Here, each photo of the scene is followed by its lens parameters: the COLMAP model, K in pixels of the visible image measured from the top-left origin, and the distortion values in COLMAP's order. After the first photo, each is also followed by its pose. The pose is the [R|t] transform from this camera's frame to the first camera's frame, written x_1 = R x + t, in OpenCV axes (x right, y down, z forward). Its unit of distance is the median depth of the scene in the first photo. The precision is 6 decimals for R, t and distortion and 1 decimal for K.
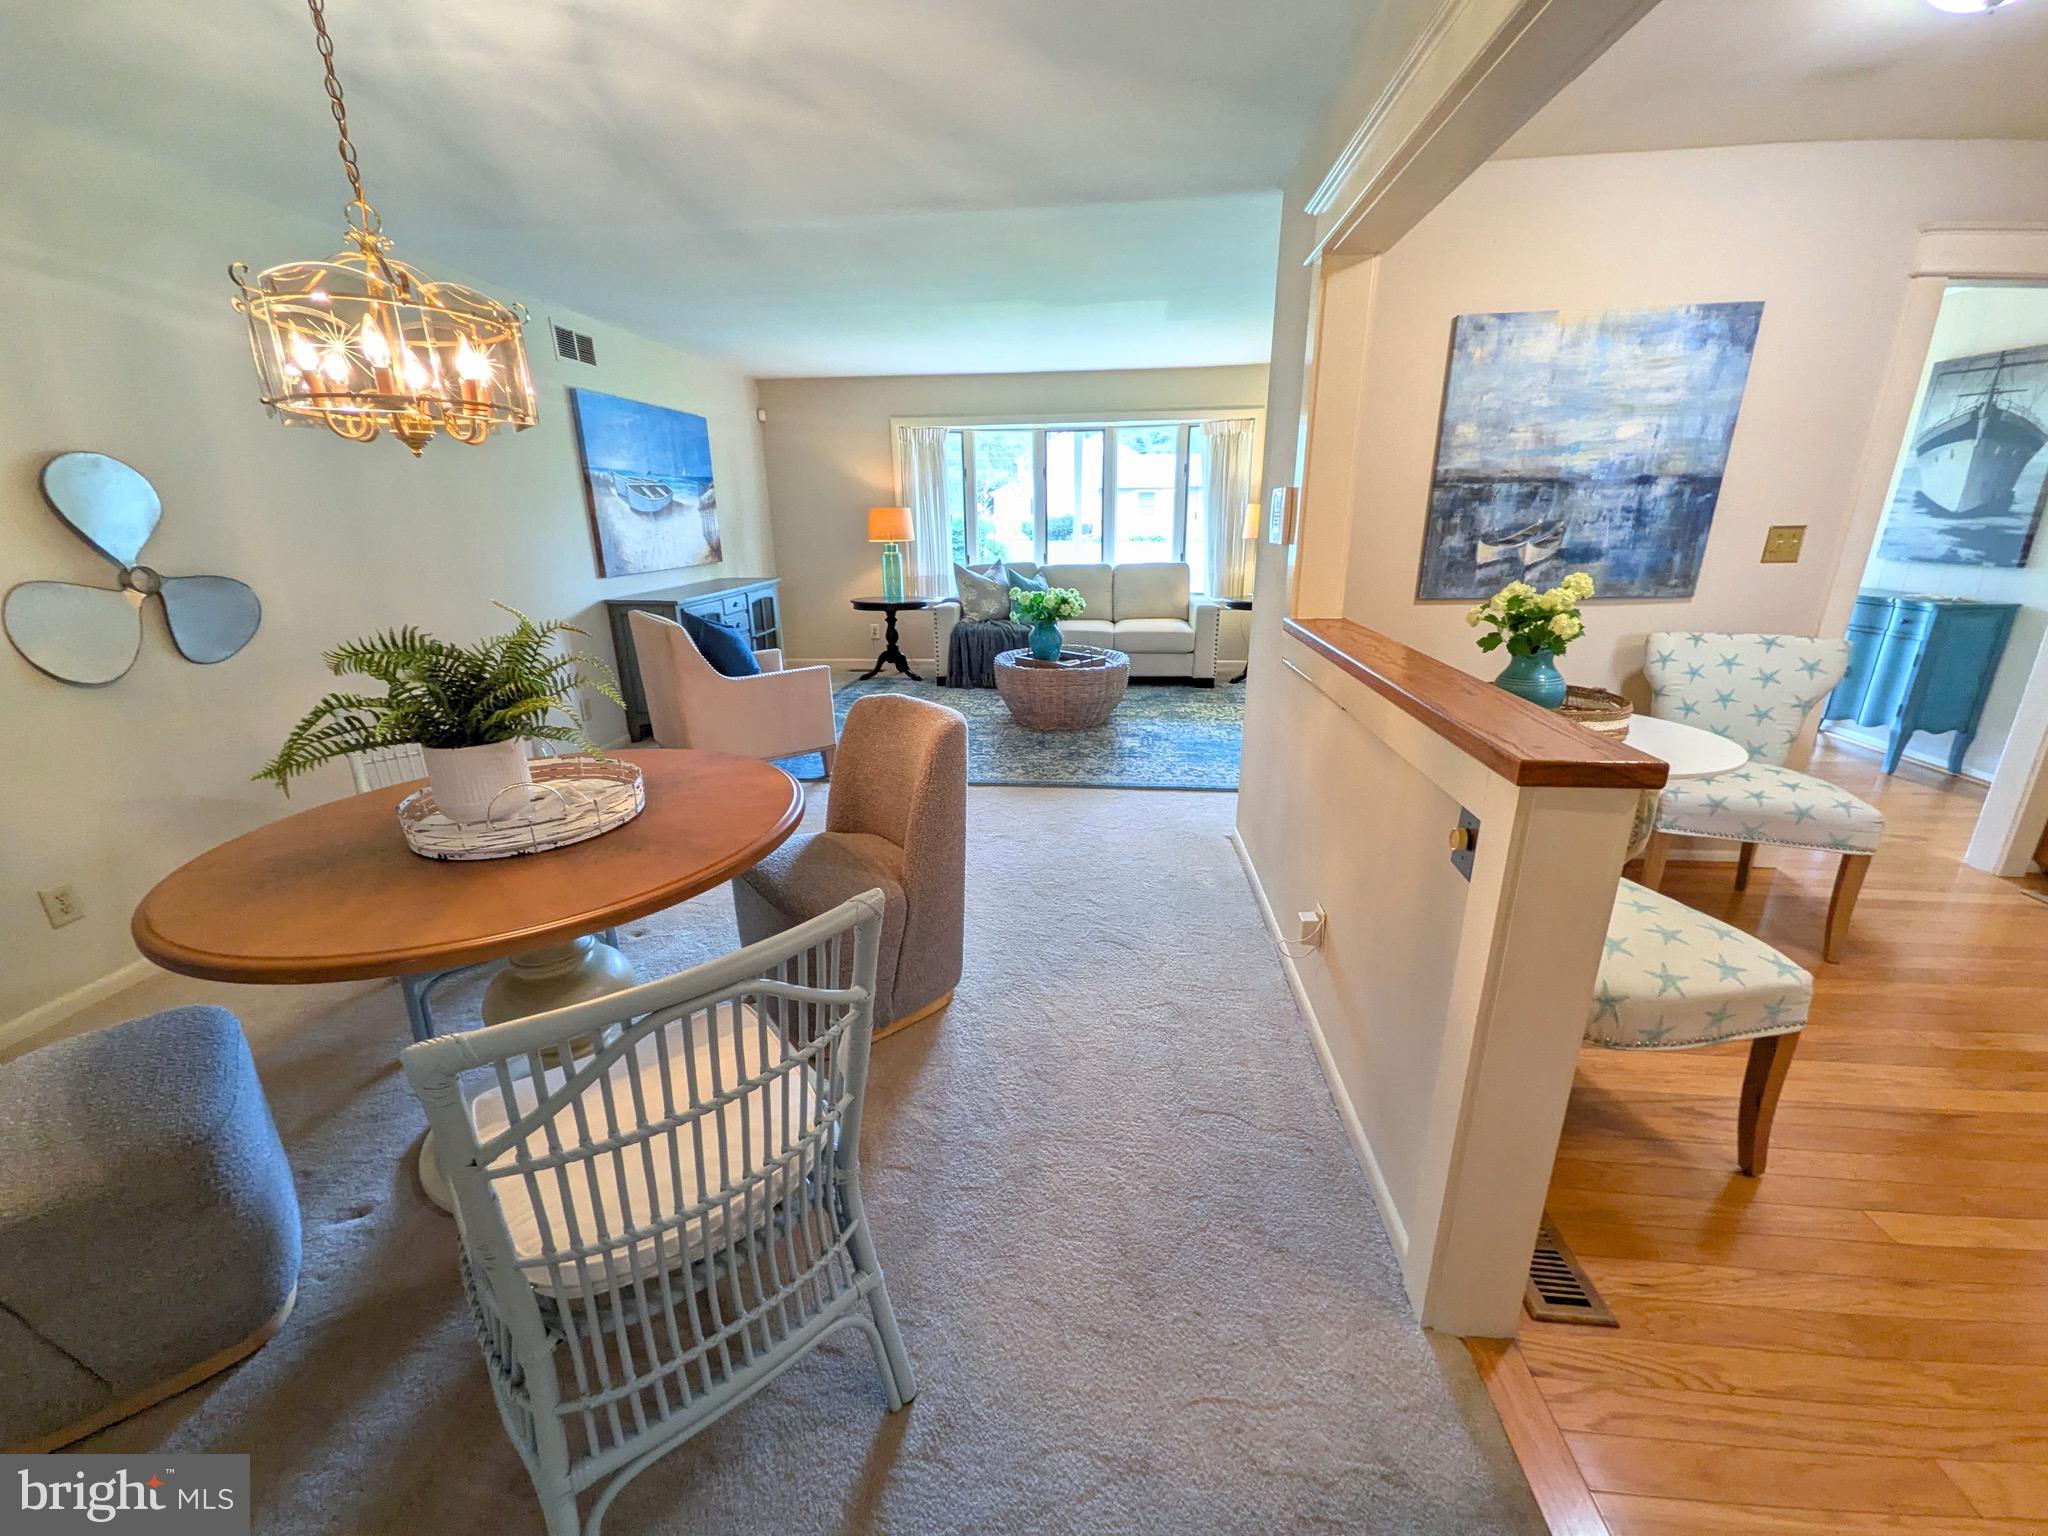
lens RADIAL K [[807.2, 0, 1017.1], [0, 807.2, 771.8], [0, 0, 1]] dist [0.011087, -0.004151]
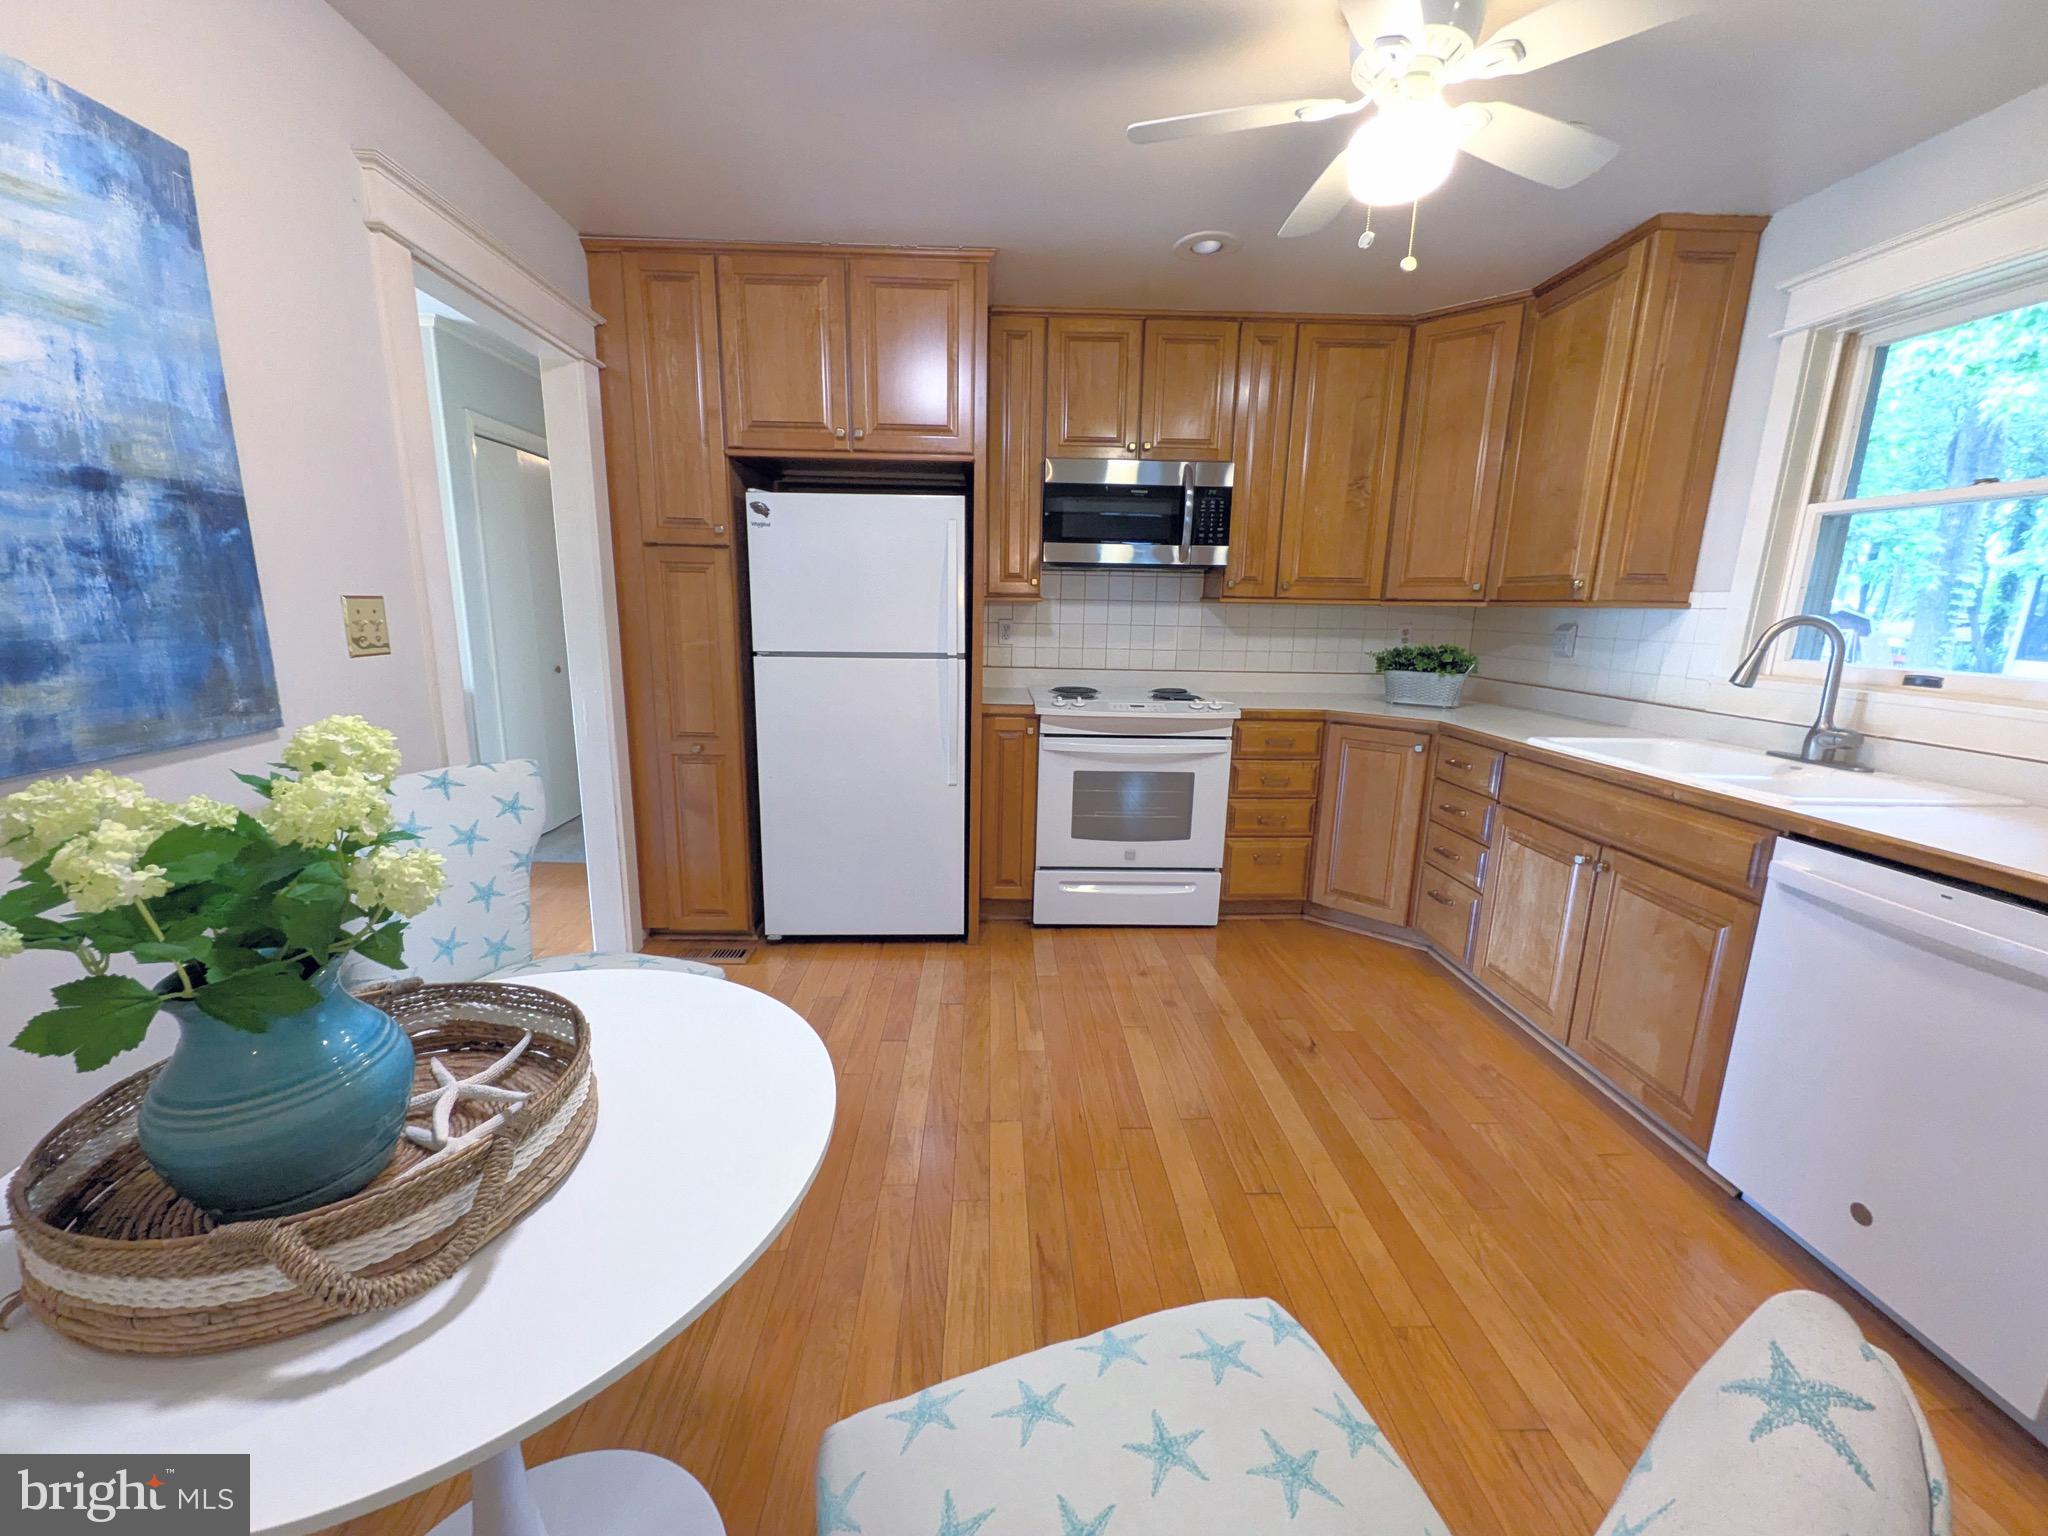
lens RADIAL K [[807.2, 0, 1024.0], [0, 807.2, 772.4], [0, 0, 1]] dist [0.011087, -0.004151]
pose [[-0.140699, -0.190583, 0.971536, 0.181416], [0.281535, 0.933084, 0.223813, -0.119590], [-0.949180, 0.305011, -0.077628, 0.418884]]
